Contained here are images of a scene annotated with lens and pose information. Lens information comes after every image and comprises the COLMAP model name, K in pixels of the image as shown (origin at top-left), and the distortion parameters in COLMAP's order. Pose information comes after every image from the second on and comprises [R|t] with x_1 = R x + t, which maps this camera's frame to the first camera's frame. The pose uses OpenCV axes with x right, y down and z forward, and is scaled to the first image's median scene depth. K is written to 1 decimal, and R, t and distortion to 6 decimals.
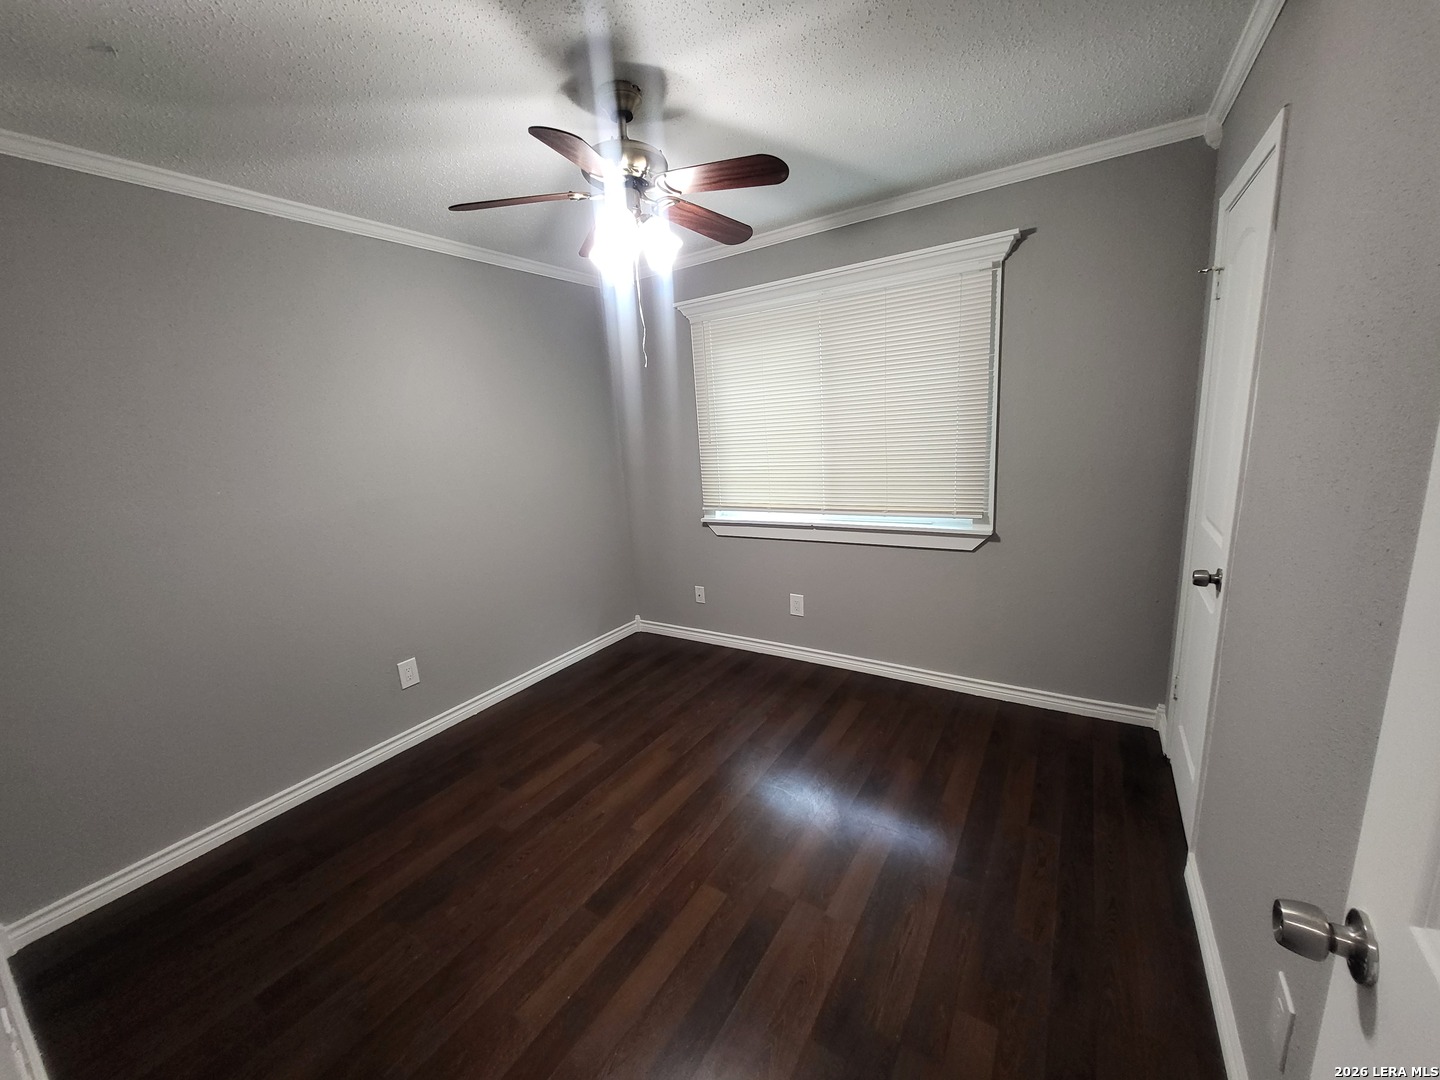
lens RADIAL K [[561.1, 0, 712.8], [0, 561.1, 539.2], [0, 0, 1]] dist [-0.000197, -0.000321]
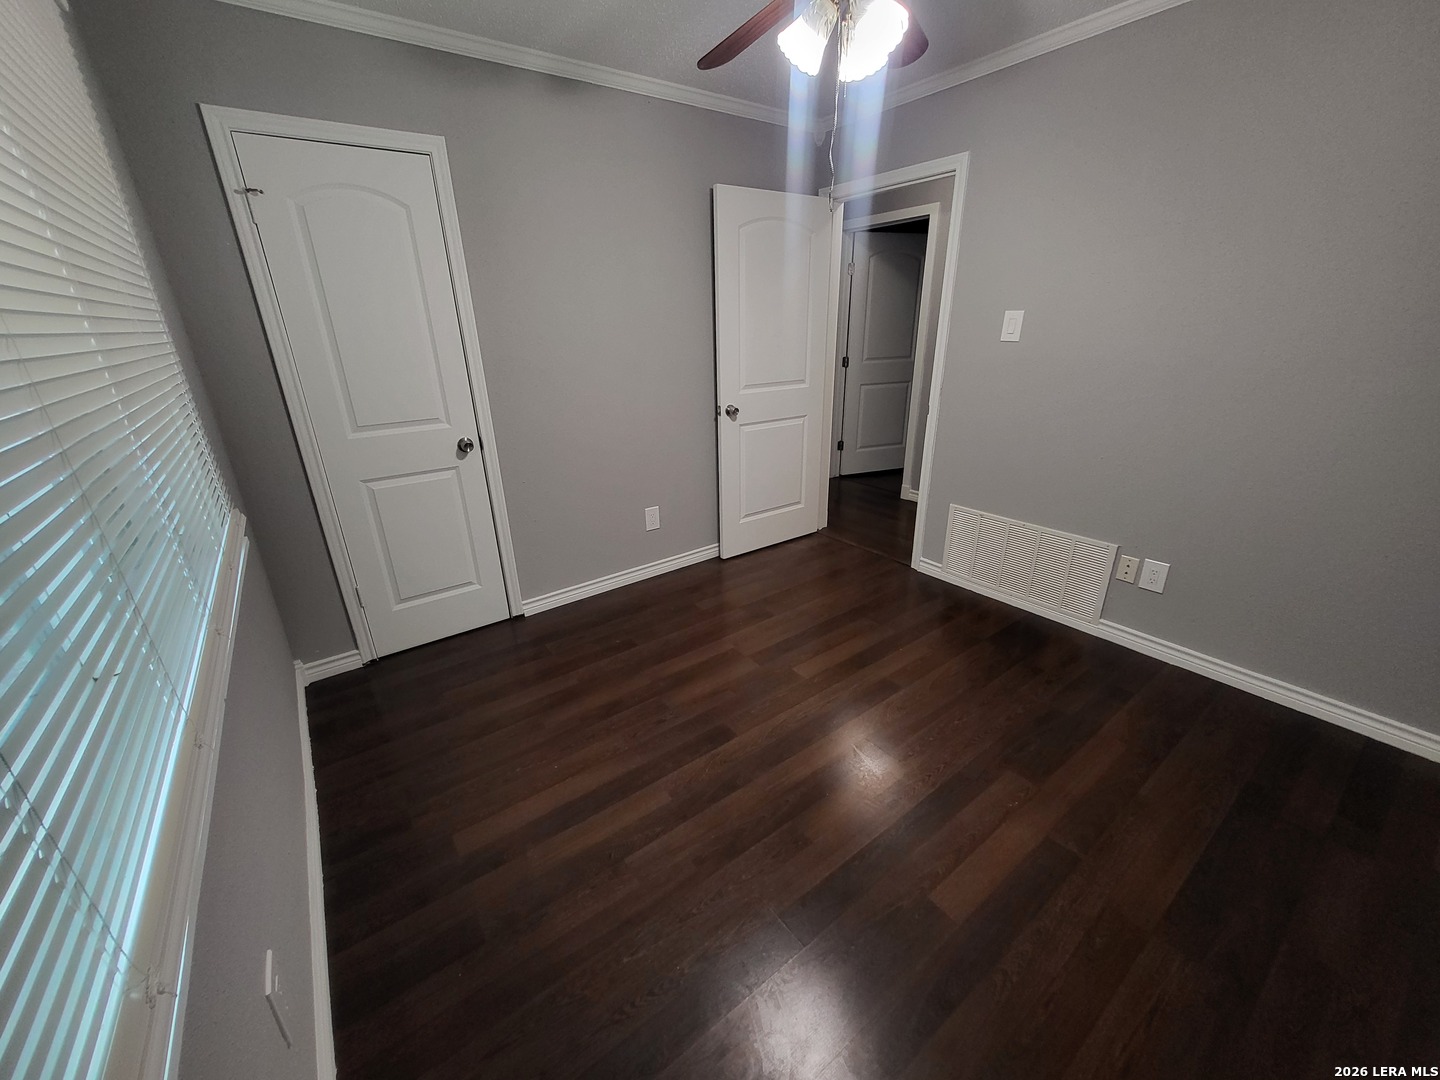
lens RADIAL K [[560.1, 0, 719.2], [0, 560.1, 529.4], [0, 0, 1]] dist [-0.001413, -0.000250]
pose [[-0.933069, -0.041126, 0.357339, -0.236612], [0.153628, 0.852710, 0.499284, -0.303531], [-0.325240, 0.520763, -0.789319, 1.649255]]
